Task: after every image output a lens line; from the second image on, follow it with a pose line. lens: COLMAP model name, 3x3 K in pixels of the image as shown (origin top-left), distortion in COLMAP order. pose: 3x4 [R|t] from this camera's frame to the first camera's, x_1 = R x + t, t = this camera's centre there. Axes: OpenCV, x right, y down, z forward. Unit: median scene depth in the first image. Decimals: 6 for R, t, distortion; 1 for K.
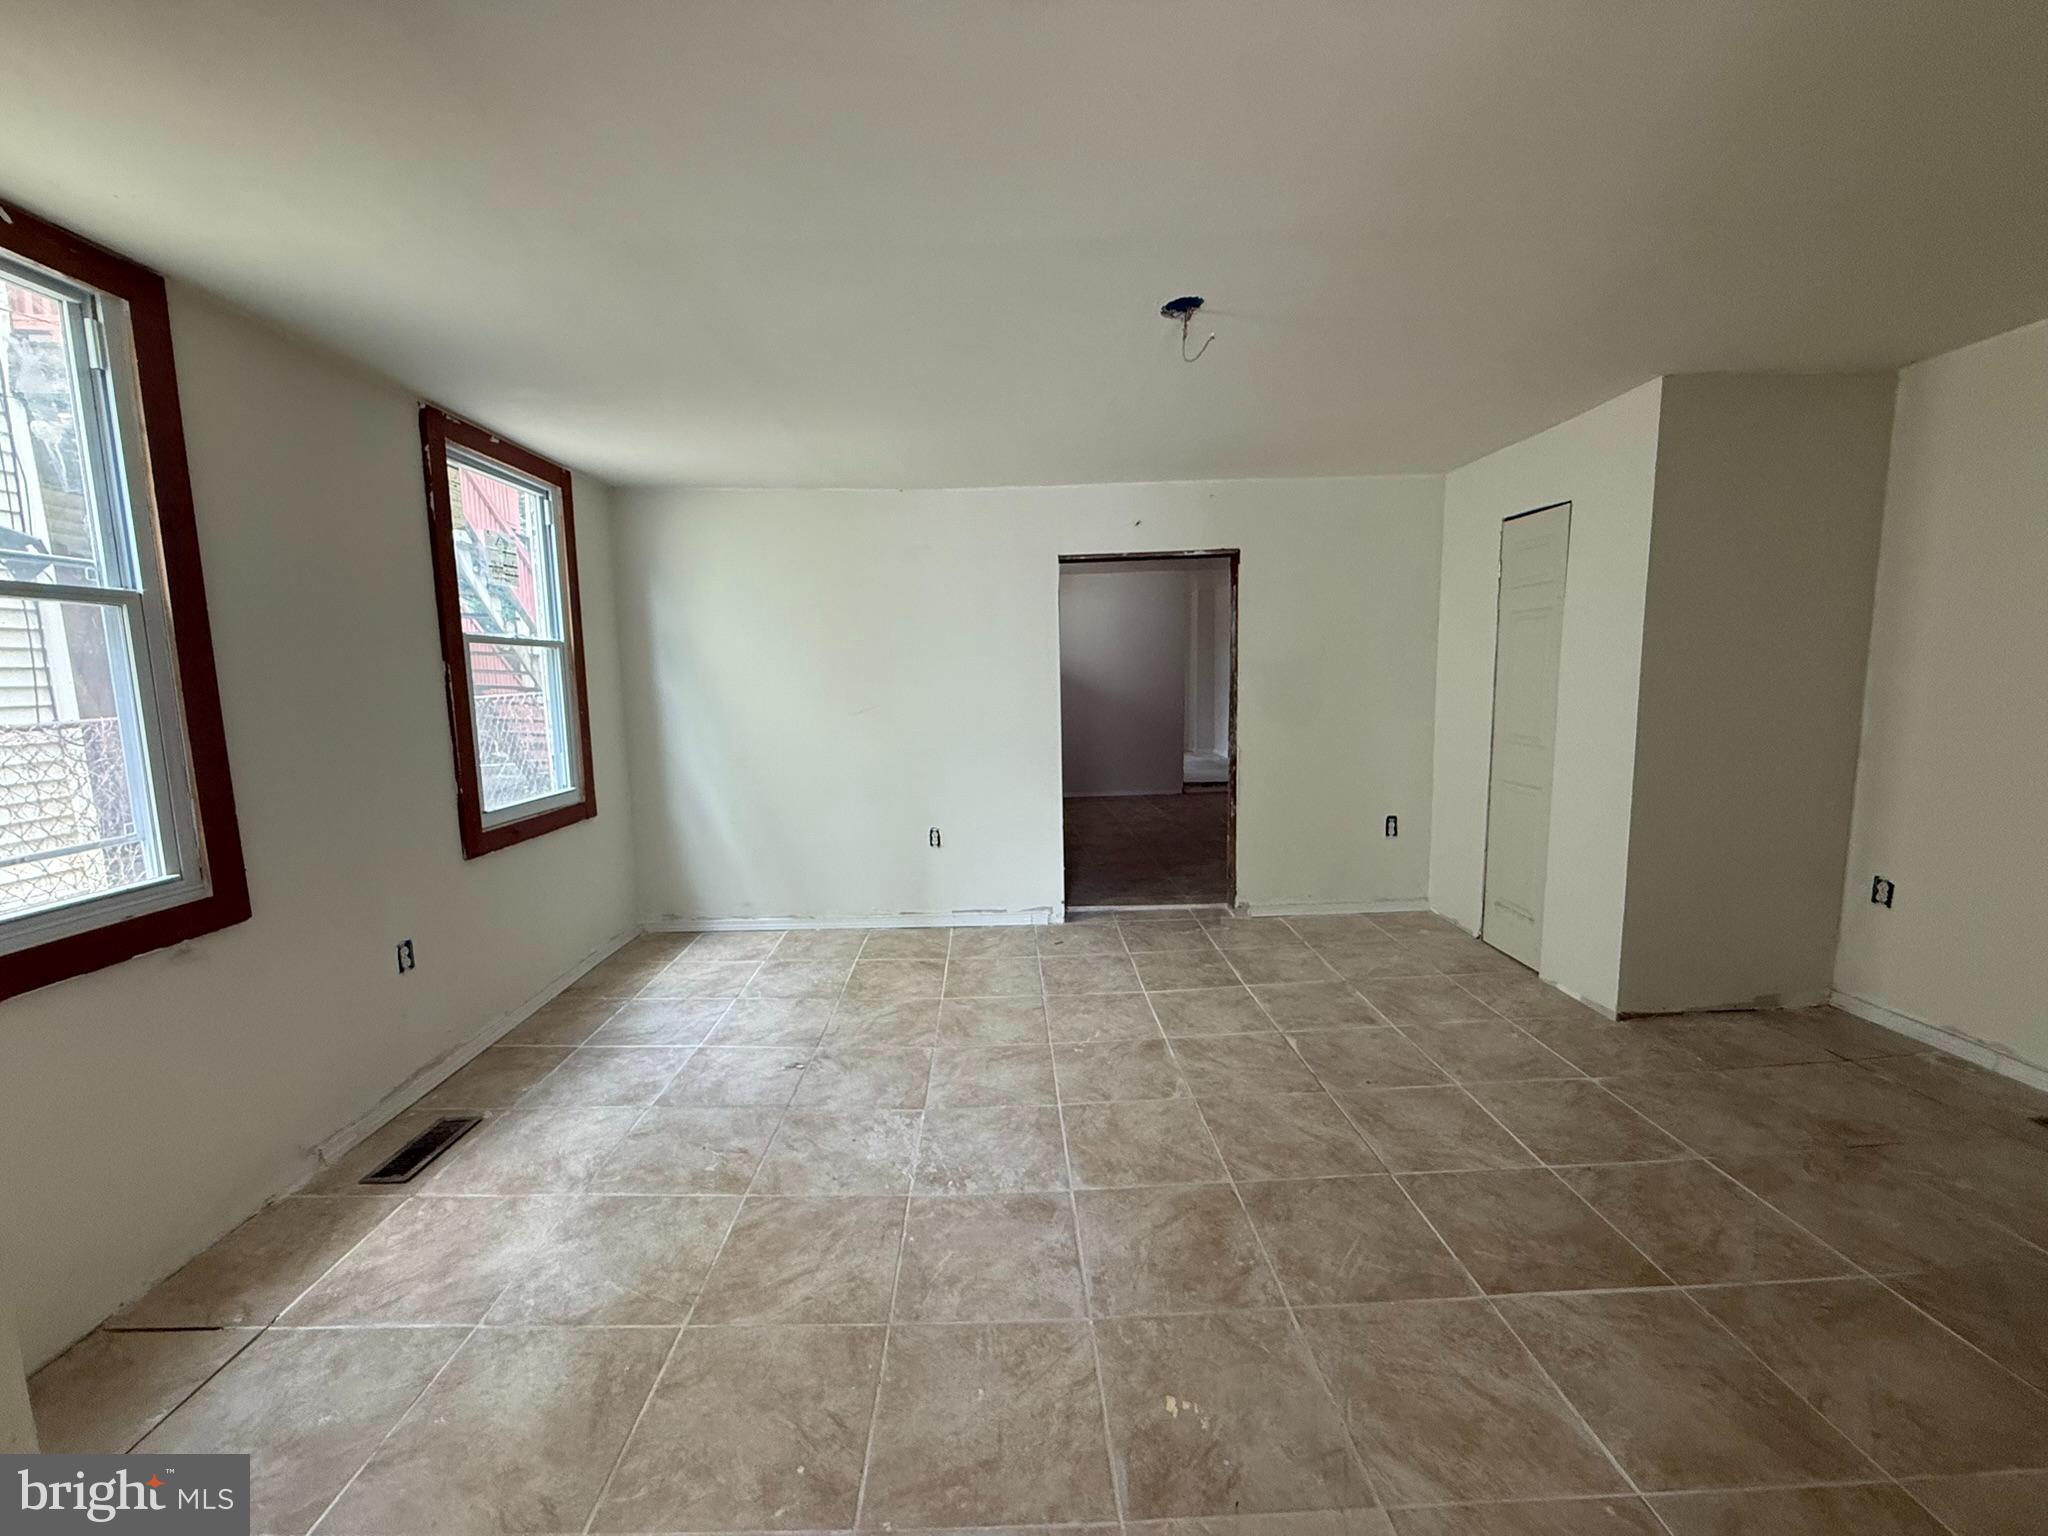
lens RADIAL K [[817.0, 0, 1017.4], [0, 817.0, 763.1], [0, 0, 1]] dist [0.000716, -0.000031]
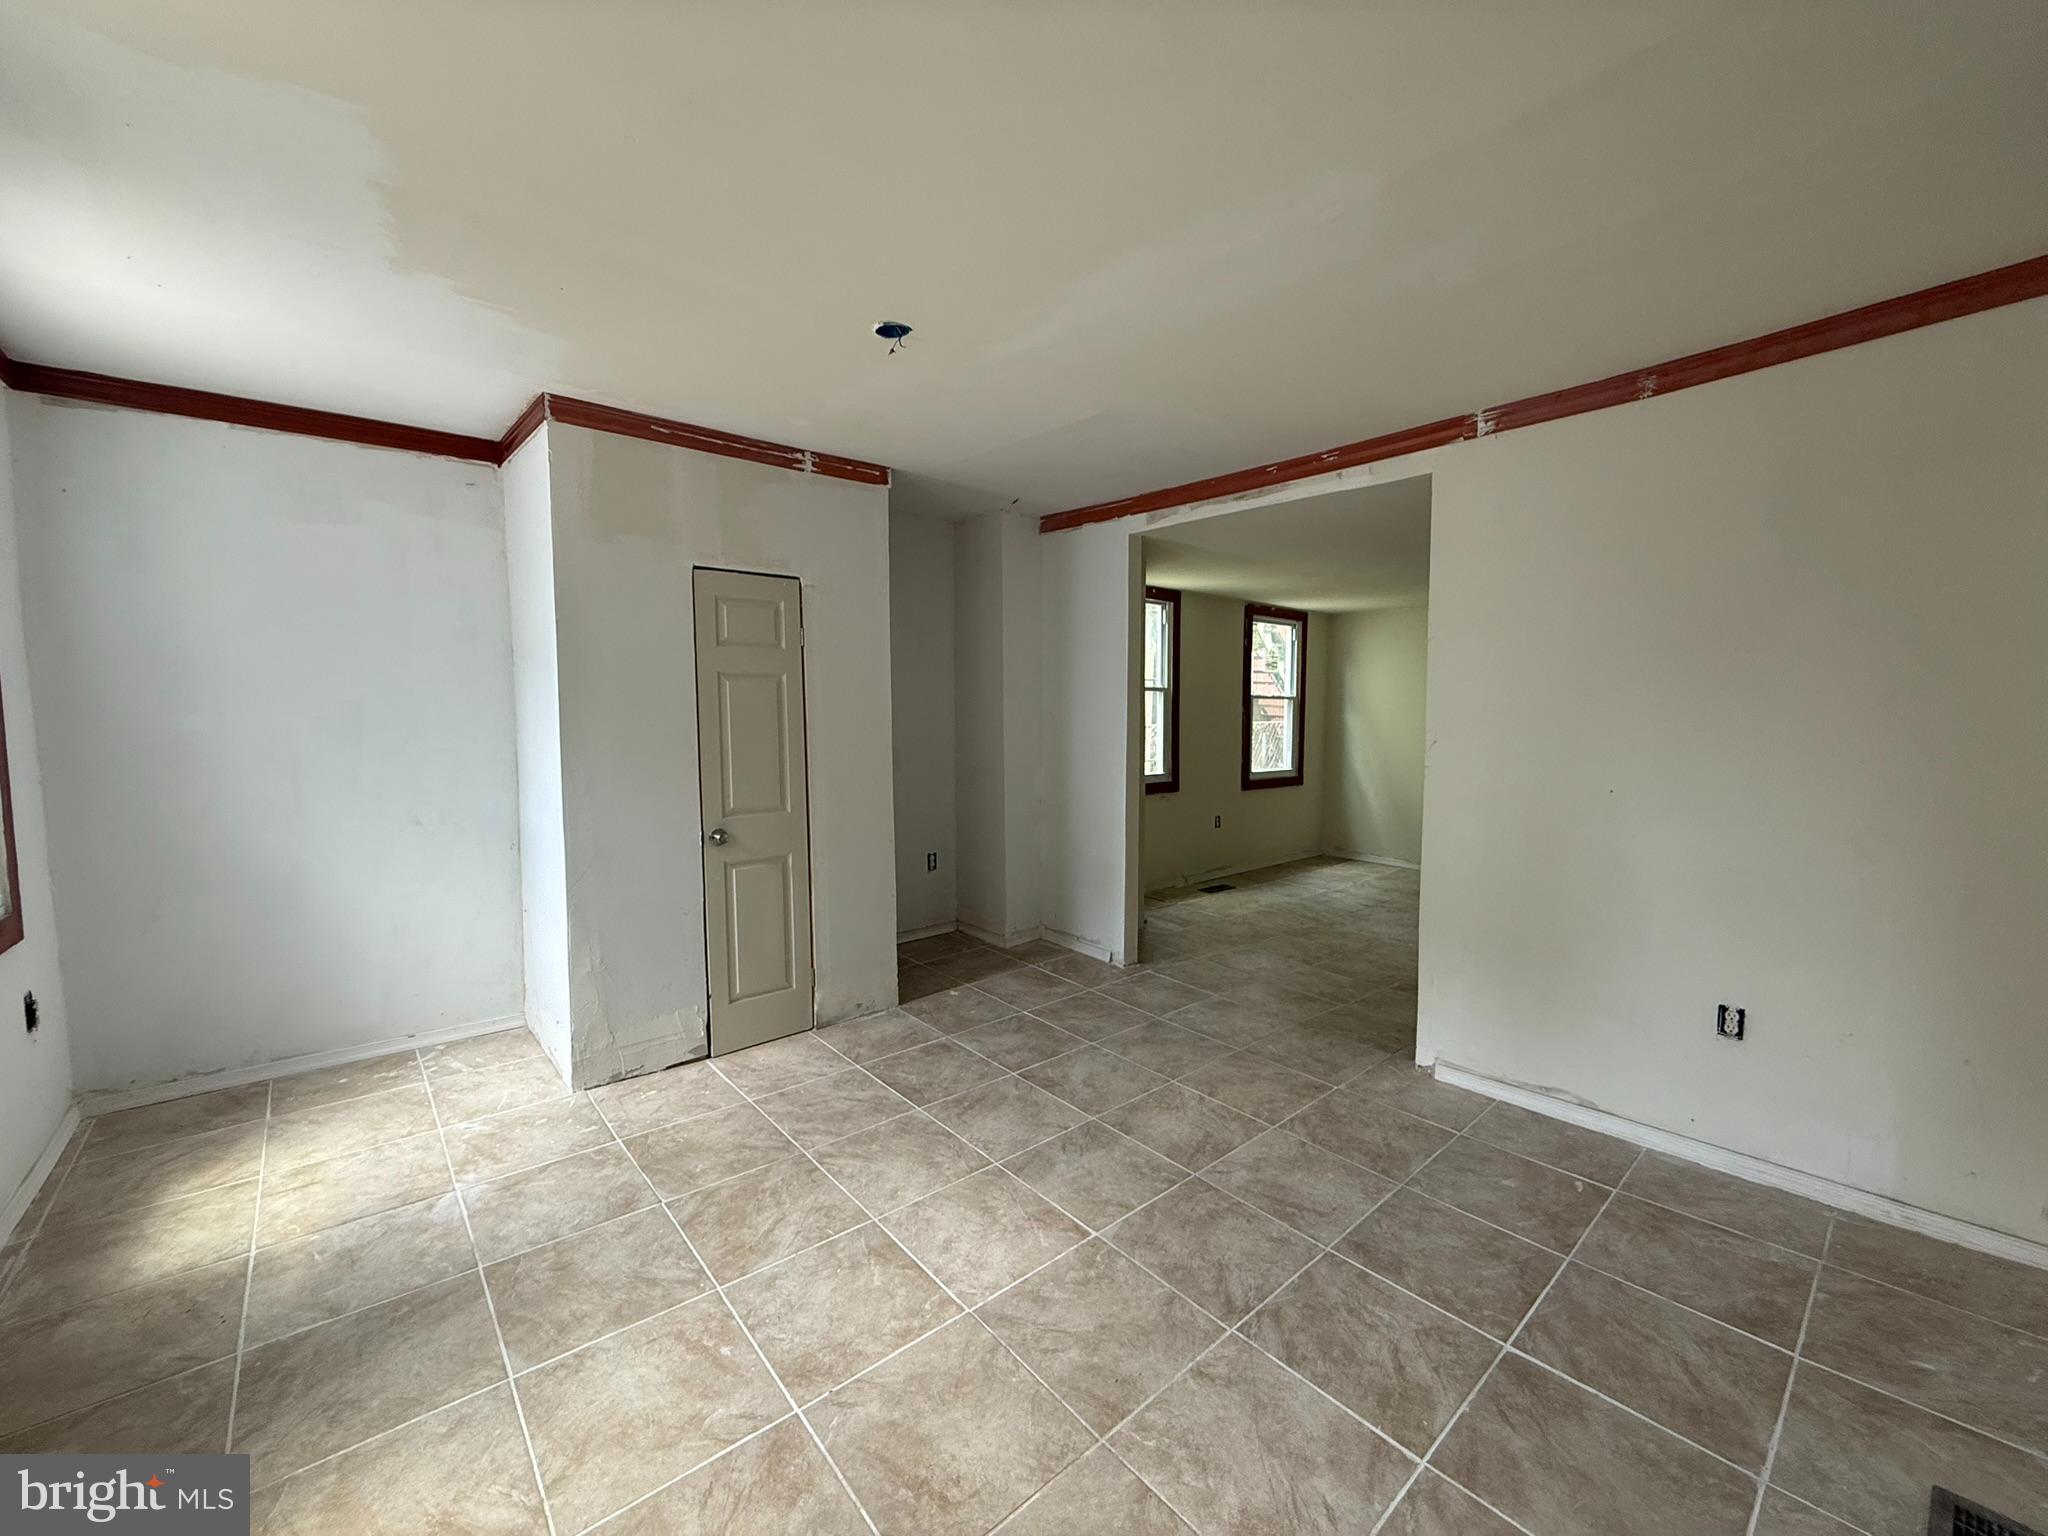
lens RADIAL K [[817.0, 0, 1030.3], [0, 817.0, 763.2], [0, 0, 1]] dist [0.000716, -0.000031]
pose [[0.634598, 0.071739, -0.769506, 0.713222], [-0.103551, 0.994597, 0.007328, 0.081612], [0.765874, 0.075033, 0.638598, -0.938104]]
